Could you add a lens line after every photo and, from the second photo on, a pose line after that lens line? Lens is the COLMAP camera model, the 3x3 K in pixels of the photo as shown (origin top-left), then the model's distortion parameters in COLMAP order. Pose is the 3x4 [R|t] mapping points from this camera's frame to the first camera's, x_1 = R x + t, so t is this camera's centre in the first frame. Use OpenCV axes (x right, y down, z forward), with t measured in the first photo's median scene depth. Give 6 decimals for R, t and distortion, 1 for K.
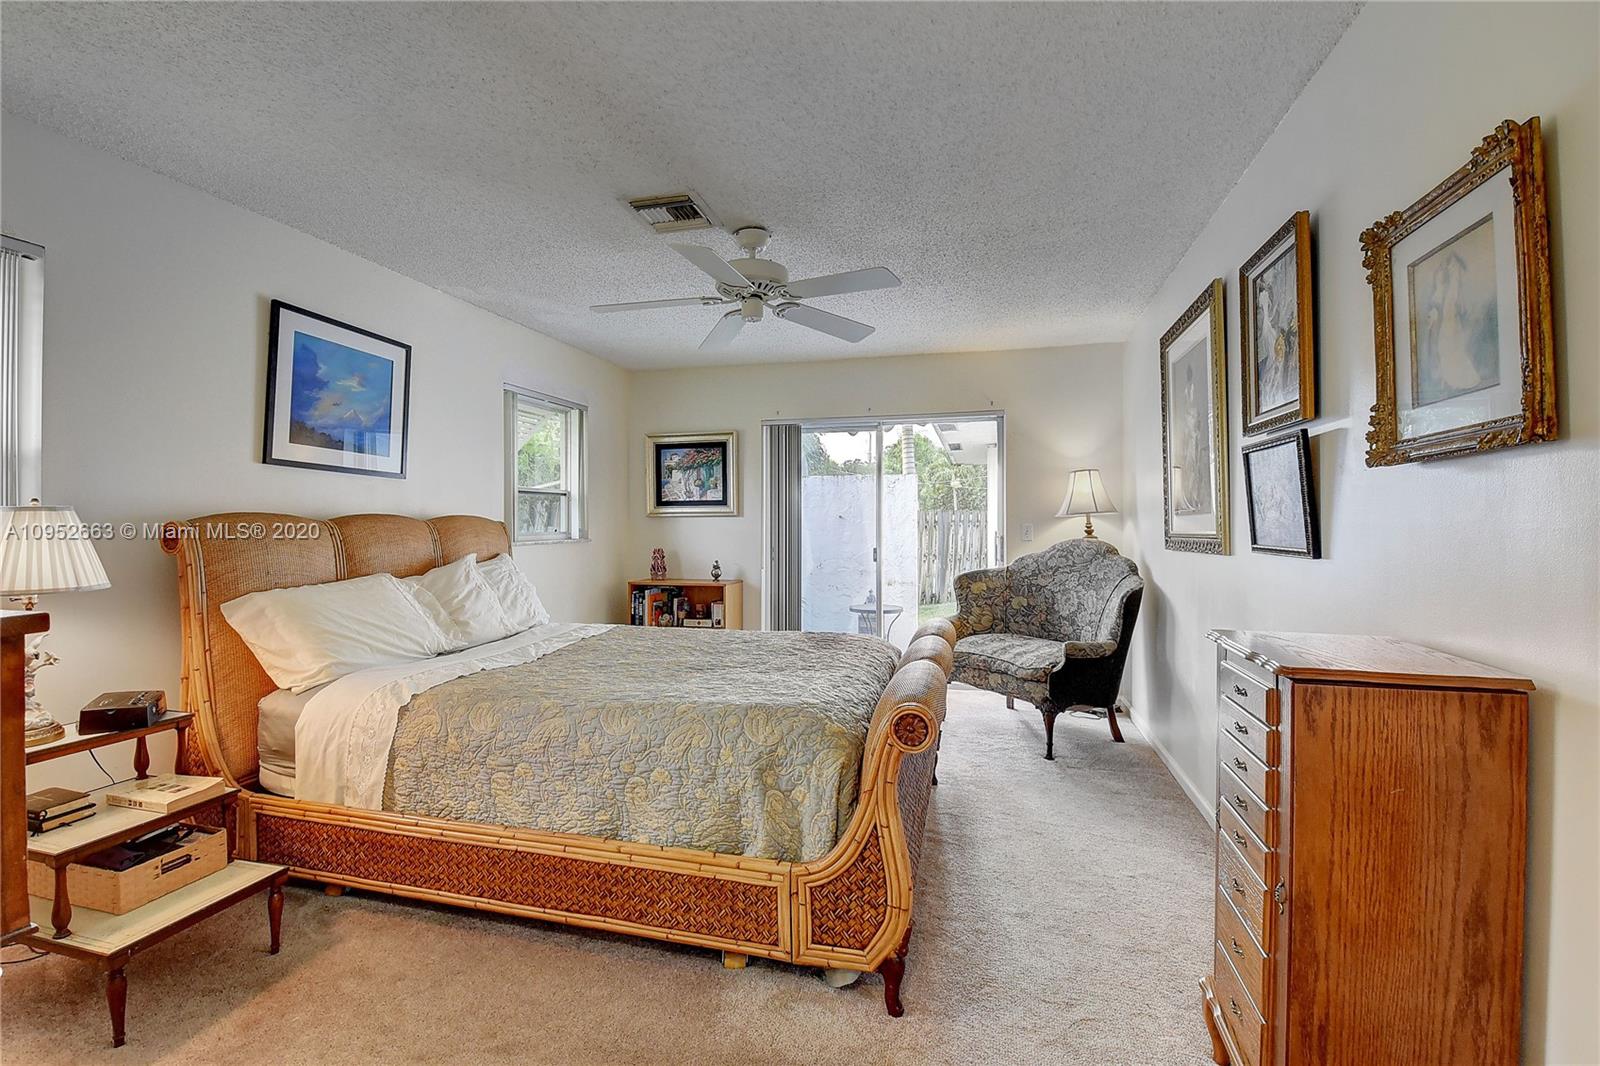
lens RADIAL K [[708.9, 0, 797.5], [0, 708.9, 518.2], [0, 0, 1]] dist [0.003789, -0.016625]
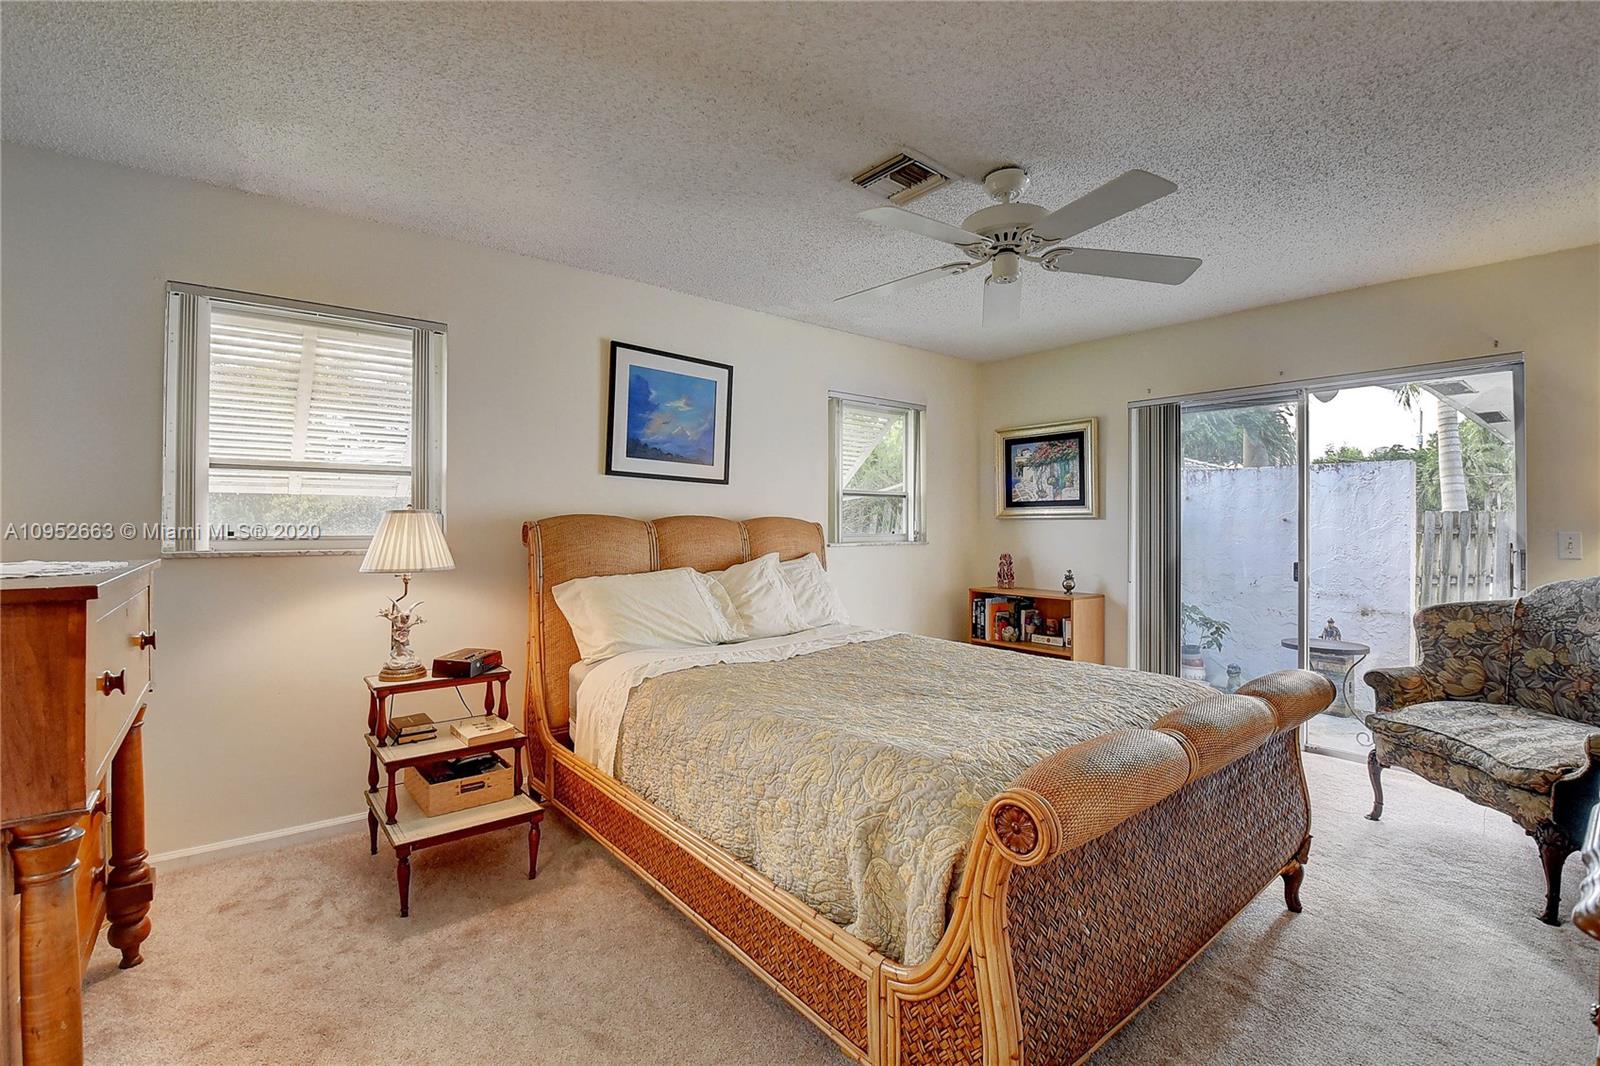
lens RADIAL K [[708.9, 0, 795.5], [0, 708.9, 519.6], [0, 0, 1]] dist [0.003789, -0.016625]
pose [[0.806165, 0.001677, -0.591689, 0.244329], [-0.003247, 0.999993, -0.001590, 0.001476], [0.591682, 0.003202, 0.806165, 0.200043]]
